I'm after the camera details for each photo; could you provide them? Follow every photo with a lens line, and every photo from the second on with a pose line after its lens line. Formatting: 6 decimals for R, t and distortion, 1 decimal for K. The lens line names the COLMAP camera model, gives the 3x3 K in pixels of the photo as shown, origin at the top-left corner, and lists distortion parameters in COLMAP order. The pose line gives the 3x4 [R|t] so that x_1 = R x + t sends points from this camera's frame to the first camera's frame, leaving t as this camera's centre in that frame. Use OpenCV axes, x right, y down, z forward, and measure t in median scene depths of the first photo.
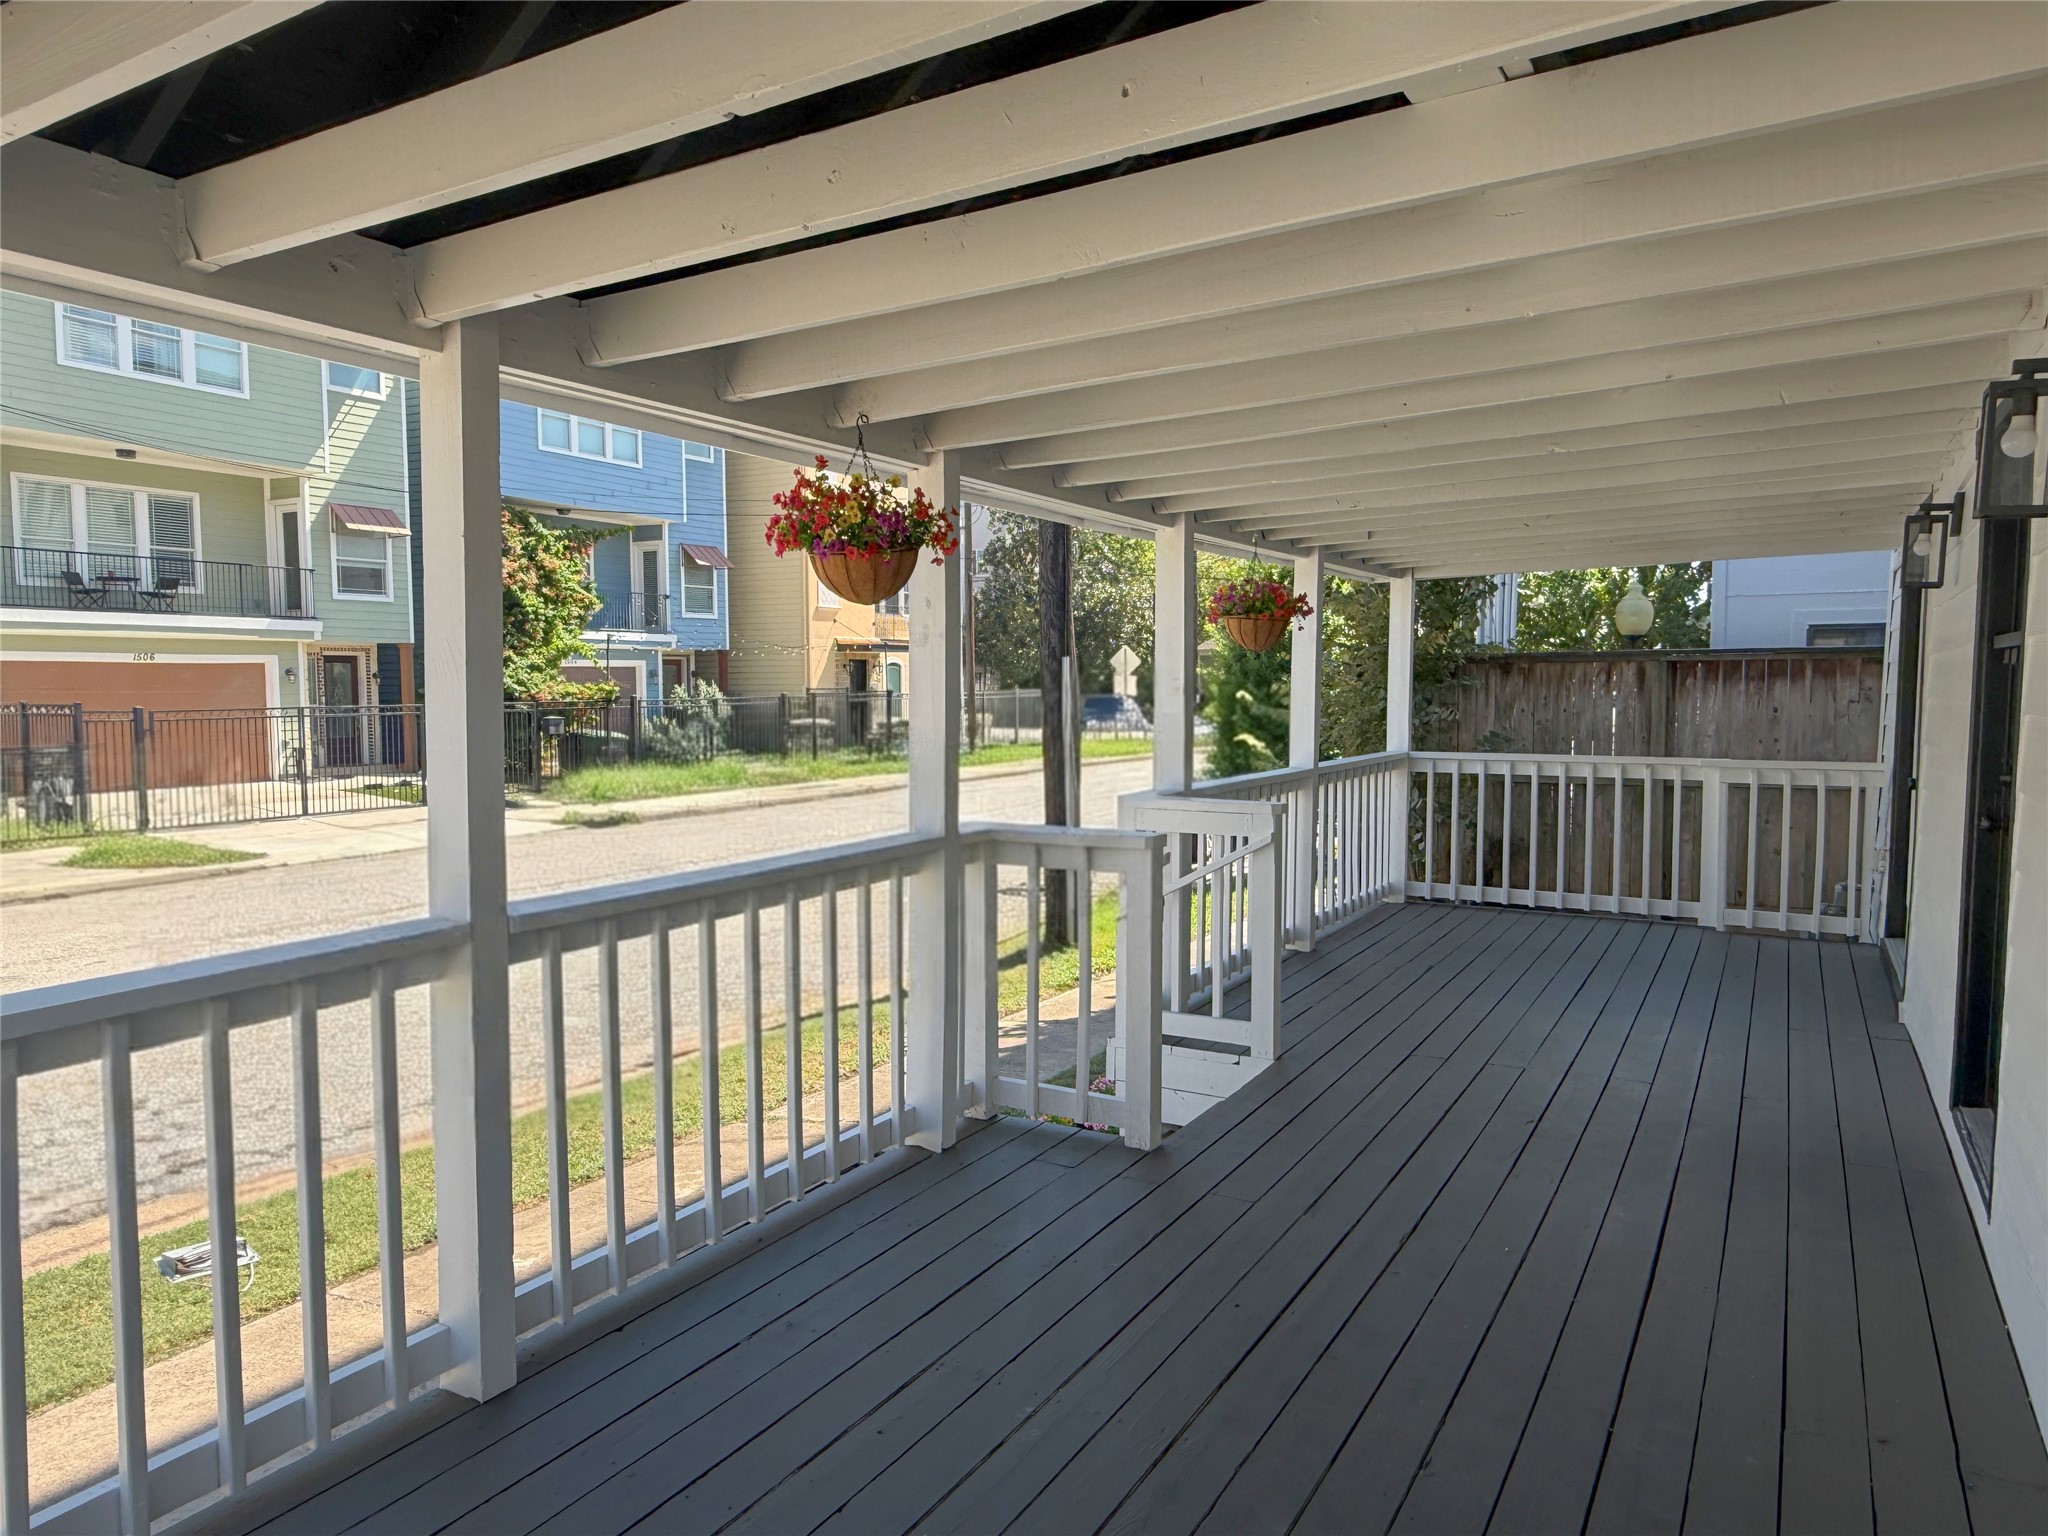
lens RADIAL K [[1368.5, 0, 1024.0], [0, 1368.5, 768.0], [0, 0, 1]] dist [0.002617, 0.000598]
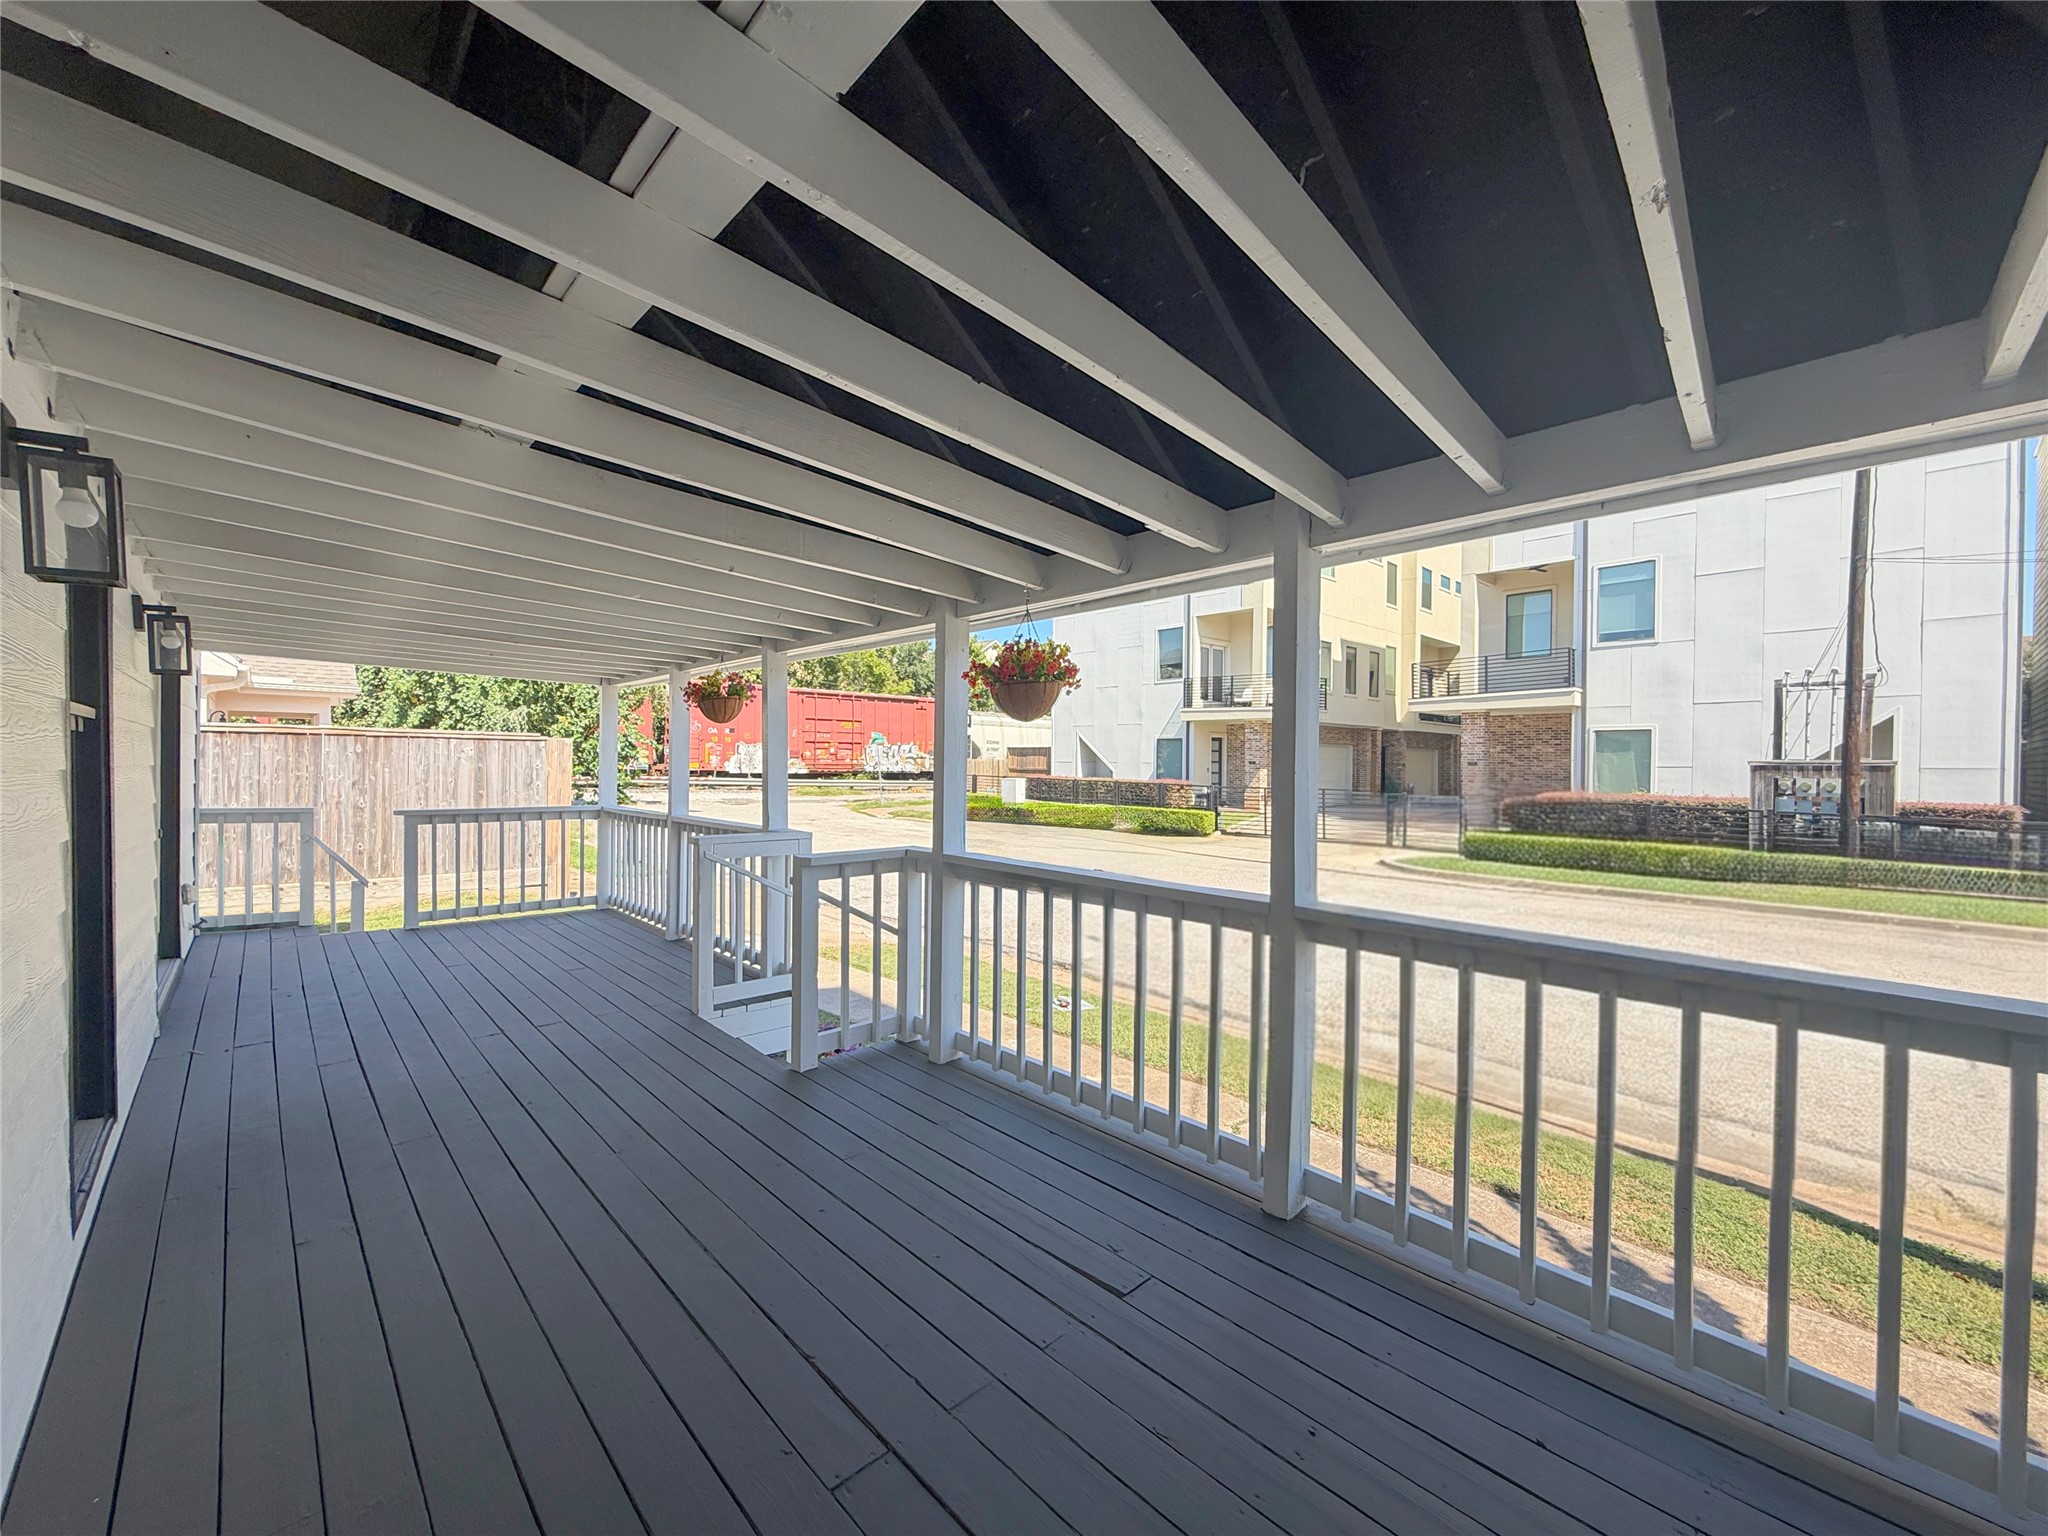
lens RADIAL K [[833.5, 0, 1024.0], [0, 833.5, 768.0], [0, 0, 1]] dist [0.000039, -0.000015]
pose [[-0.308343, 0.029974, -0.950803, 0.483762], [-0.047469, 0.997774, 0.046848, -0.052339], [0.950090, 0.059579, -0.306234, 0.959300]]
